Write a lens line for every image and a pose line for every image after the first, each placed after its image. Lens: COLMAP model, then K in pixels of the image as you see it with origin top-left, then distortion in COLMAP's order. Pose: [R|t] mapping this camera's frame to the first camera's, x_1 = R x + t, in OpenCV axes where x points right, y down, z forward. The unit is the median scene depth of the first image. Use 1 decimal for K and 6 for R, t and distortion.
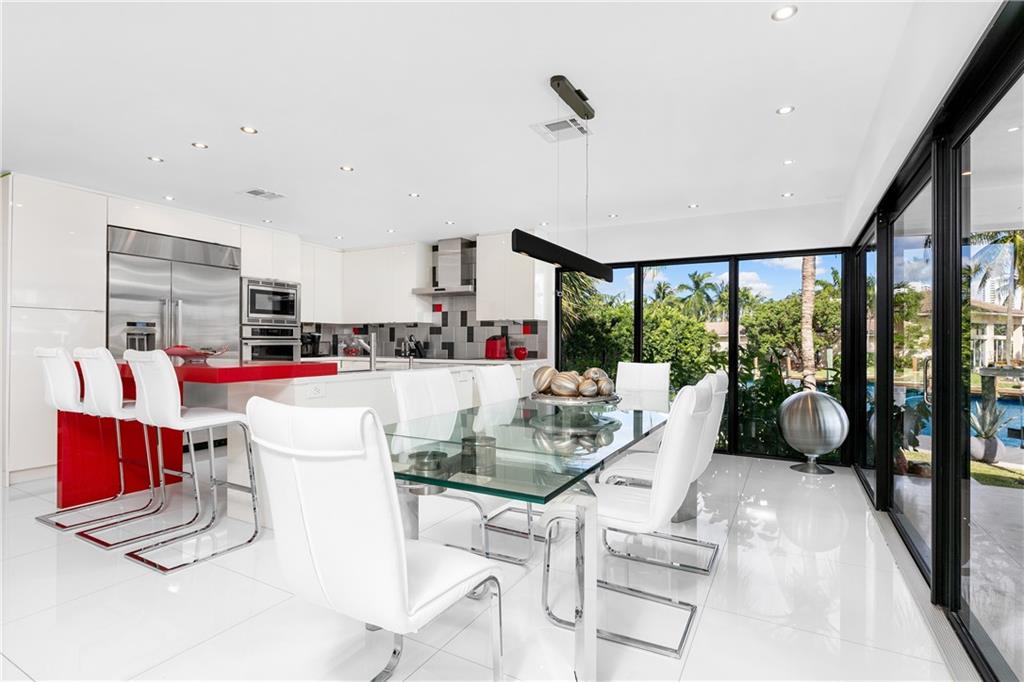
lens RADIAL K [[472.5, 0, 484.3], [0, 472.5, 339.4], [0, 0, 1]] dist [-0.001855, -0.000061]
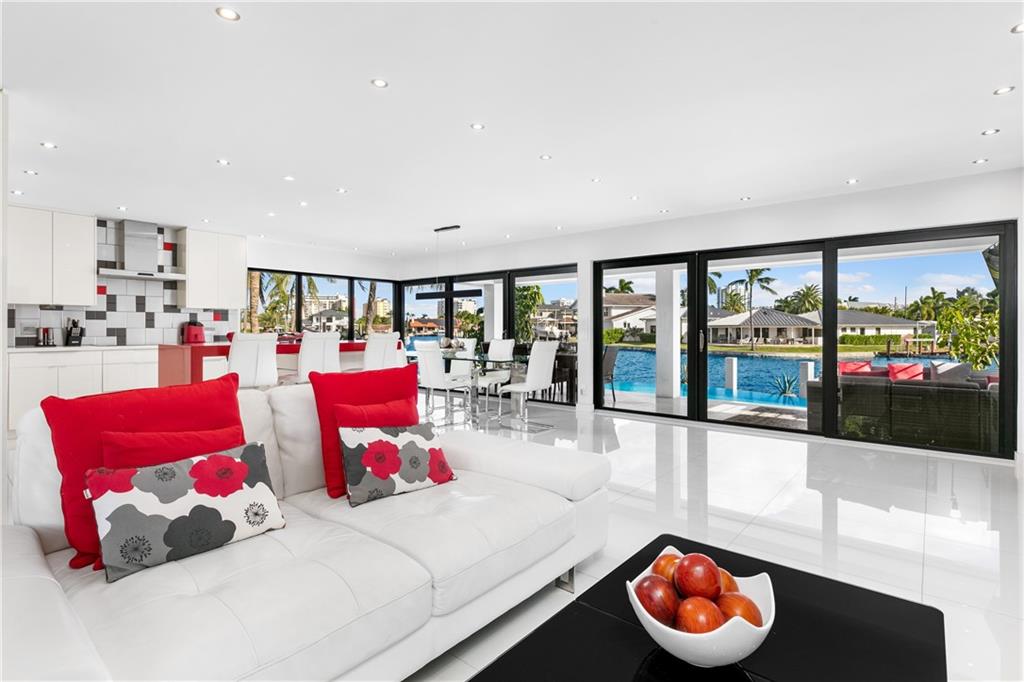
lens RADIAL K [[500.2, 0, 484.8], [0, 500.2, 328.3], [0, 0, 1]] dist [-0.036168, 0.000640]
pose [[0.228655, -0.004671, 0.973496, -0.887839], [-0.003804, 0.999977, 0.005692, -0.002013], [-0.973500, -0.005004, 0.228632, 0.083131]]
